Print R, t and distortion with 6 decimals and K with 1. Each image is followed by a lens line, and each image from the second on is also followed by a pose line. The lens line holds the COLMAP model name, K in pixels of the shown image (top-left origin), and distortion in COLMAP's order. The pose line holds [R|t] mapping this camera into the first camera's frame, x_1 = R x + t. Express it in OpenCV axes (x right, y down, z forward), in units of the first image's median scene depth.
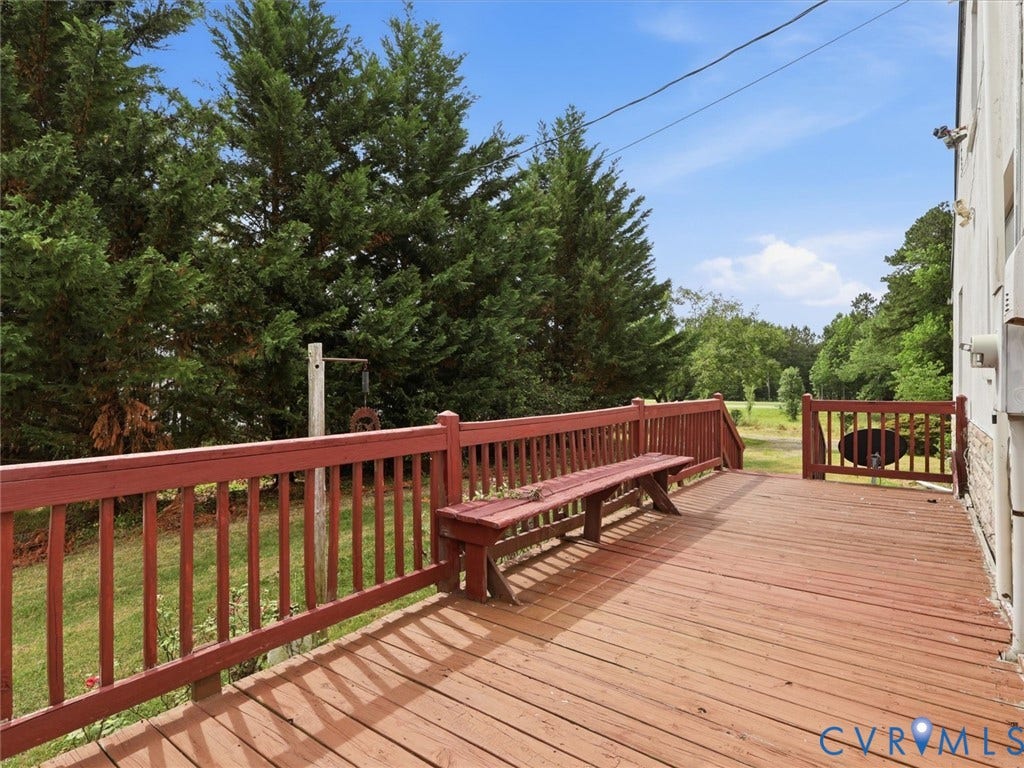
lens RADIAL K [[534.4, 0, 506.5], [0, 534.4, 378.7], [0, 0, 1]] dist [0.001658, 0.001072]
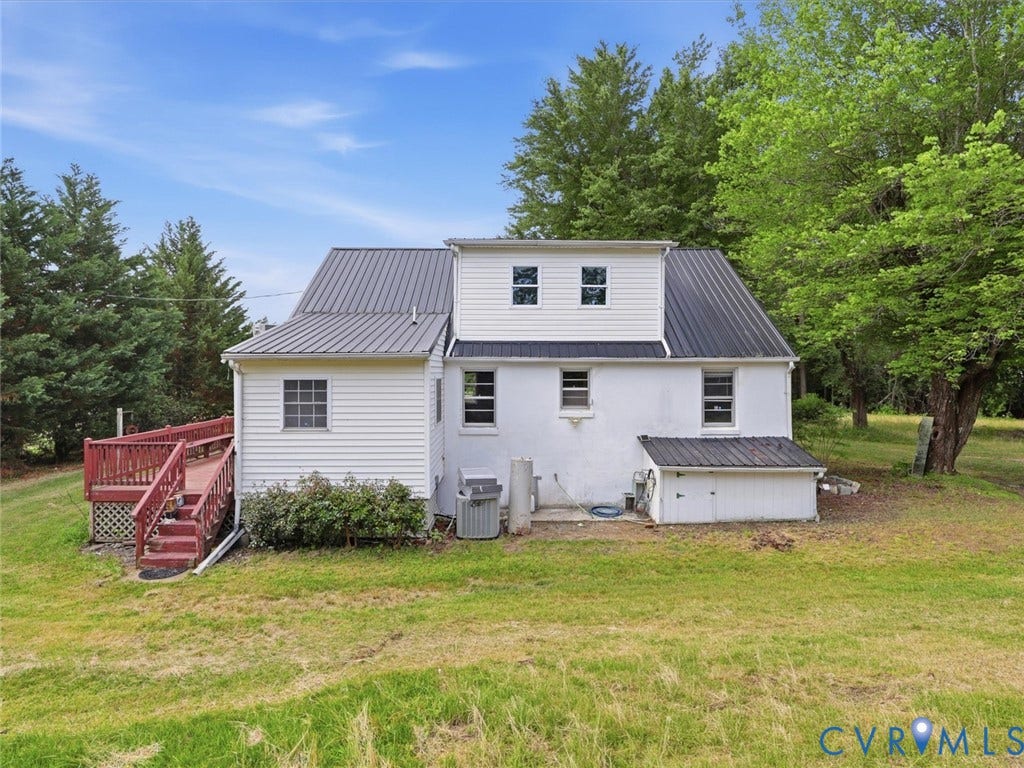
lens RADIAL K [[534.4, 0, 506.5], [0, 534.4, 378.7], [0, 0, 1]] dist [0.001658, 0.001072]
pose [[0.781931, -0.001323, 0.623364, -0.159670], [-0.011735, 0.999789, 0.016841, -0.101044], [-0.623255, -0.020483, 0.781751, -0.973562]]
